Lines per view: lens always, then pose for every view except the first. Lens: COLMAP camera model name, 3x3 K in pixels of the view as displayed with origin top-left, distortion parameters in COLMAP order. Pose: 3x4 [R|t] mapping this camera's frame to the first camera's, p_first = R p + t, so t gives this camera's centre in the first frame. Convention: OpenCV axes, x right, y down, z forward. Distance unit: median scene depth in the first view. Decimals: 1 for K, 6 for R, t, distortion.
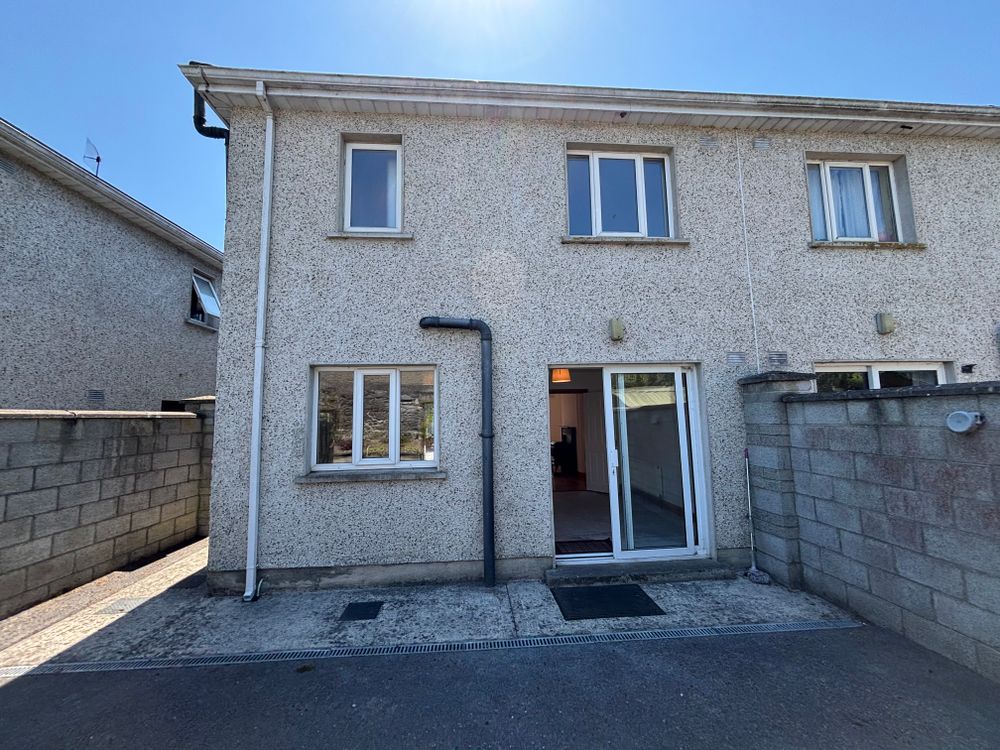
lens RADIAL K [[402.3, 0, 497.5], [0, 402.3, 371.6], [0, 0, 1]] dist [0.002548, -0.002331]
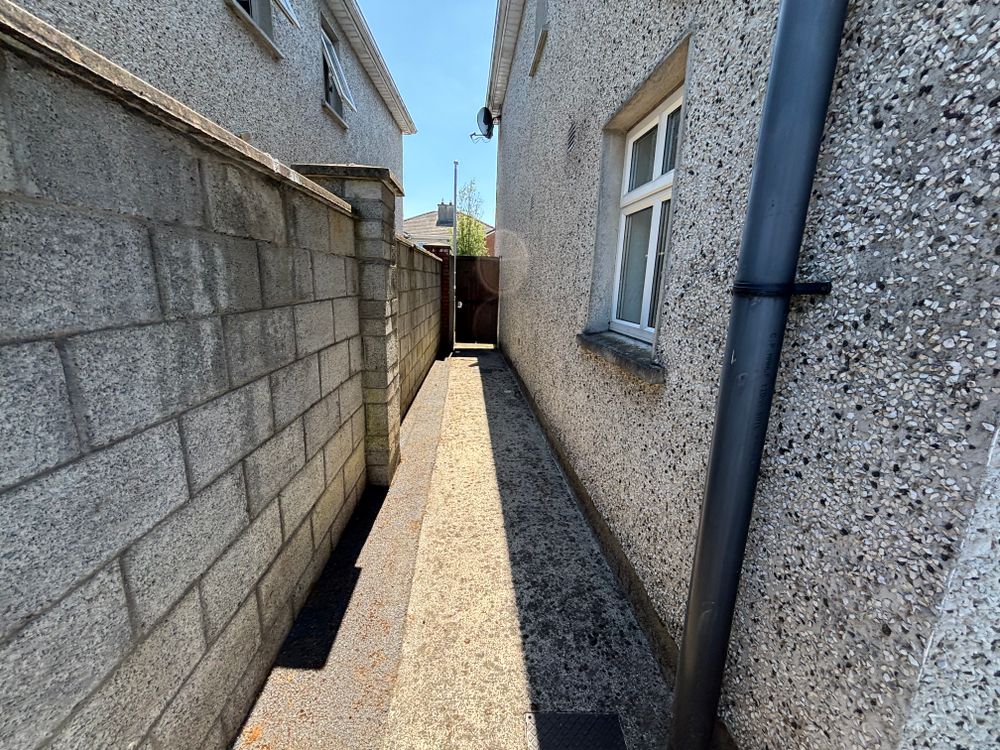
lens RADIAL K [[402.3, 0, 497.5], [0, 402.3, 371.6], [0, 0, 1]] dist [0.002548, -0.002331]
pose [[0.998339, 0.053854, 0.020464, -0.780213], [-0.057578, 0.944779, 0.322612, 0.156861], [-0.001960, -0.323254, 0.946310, 0.762958]]
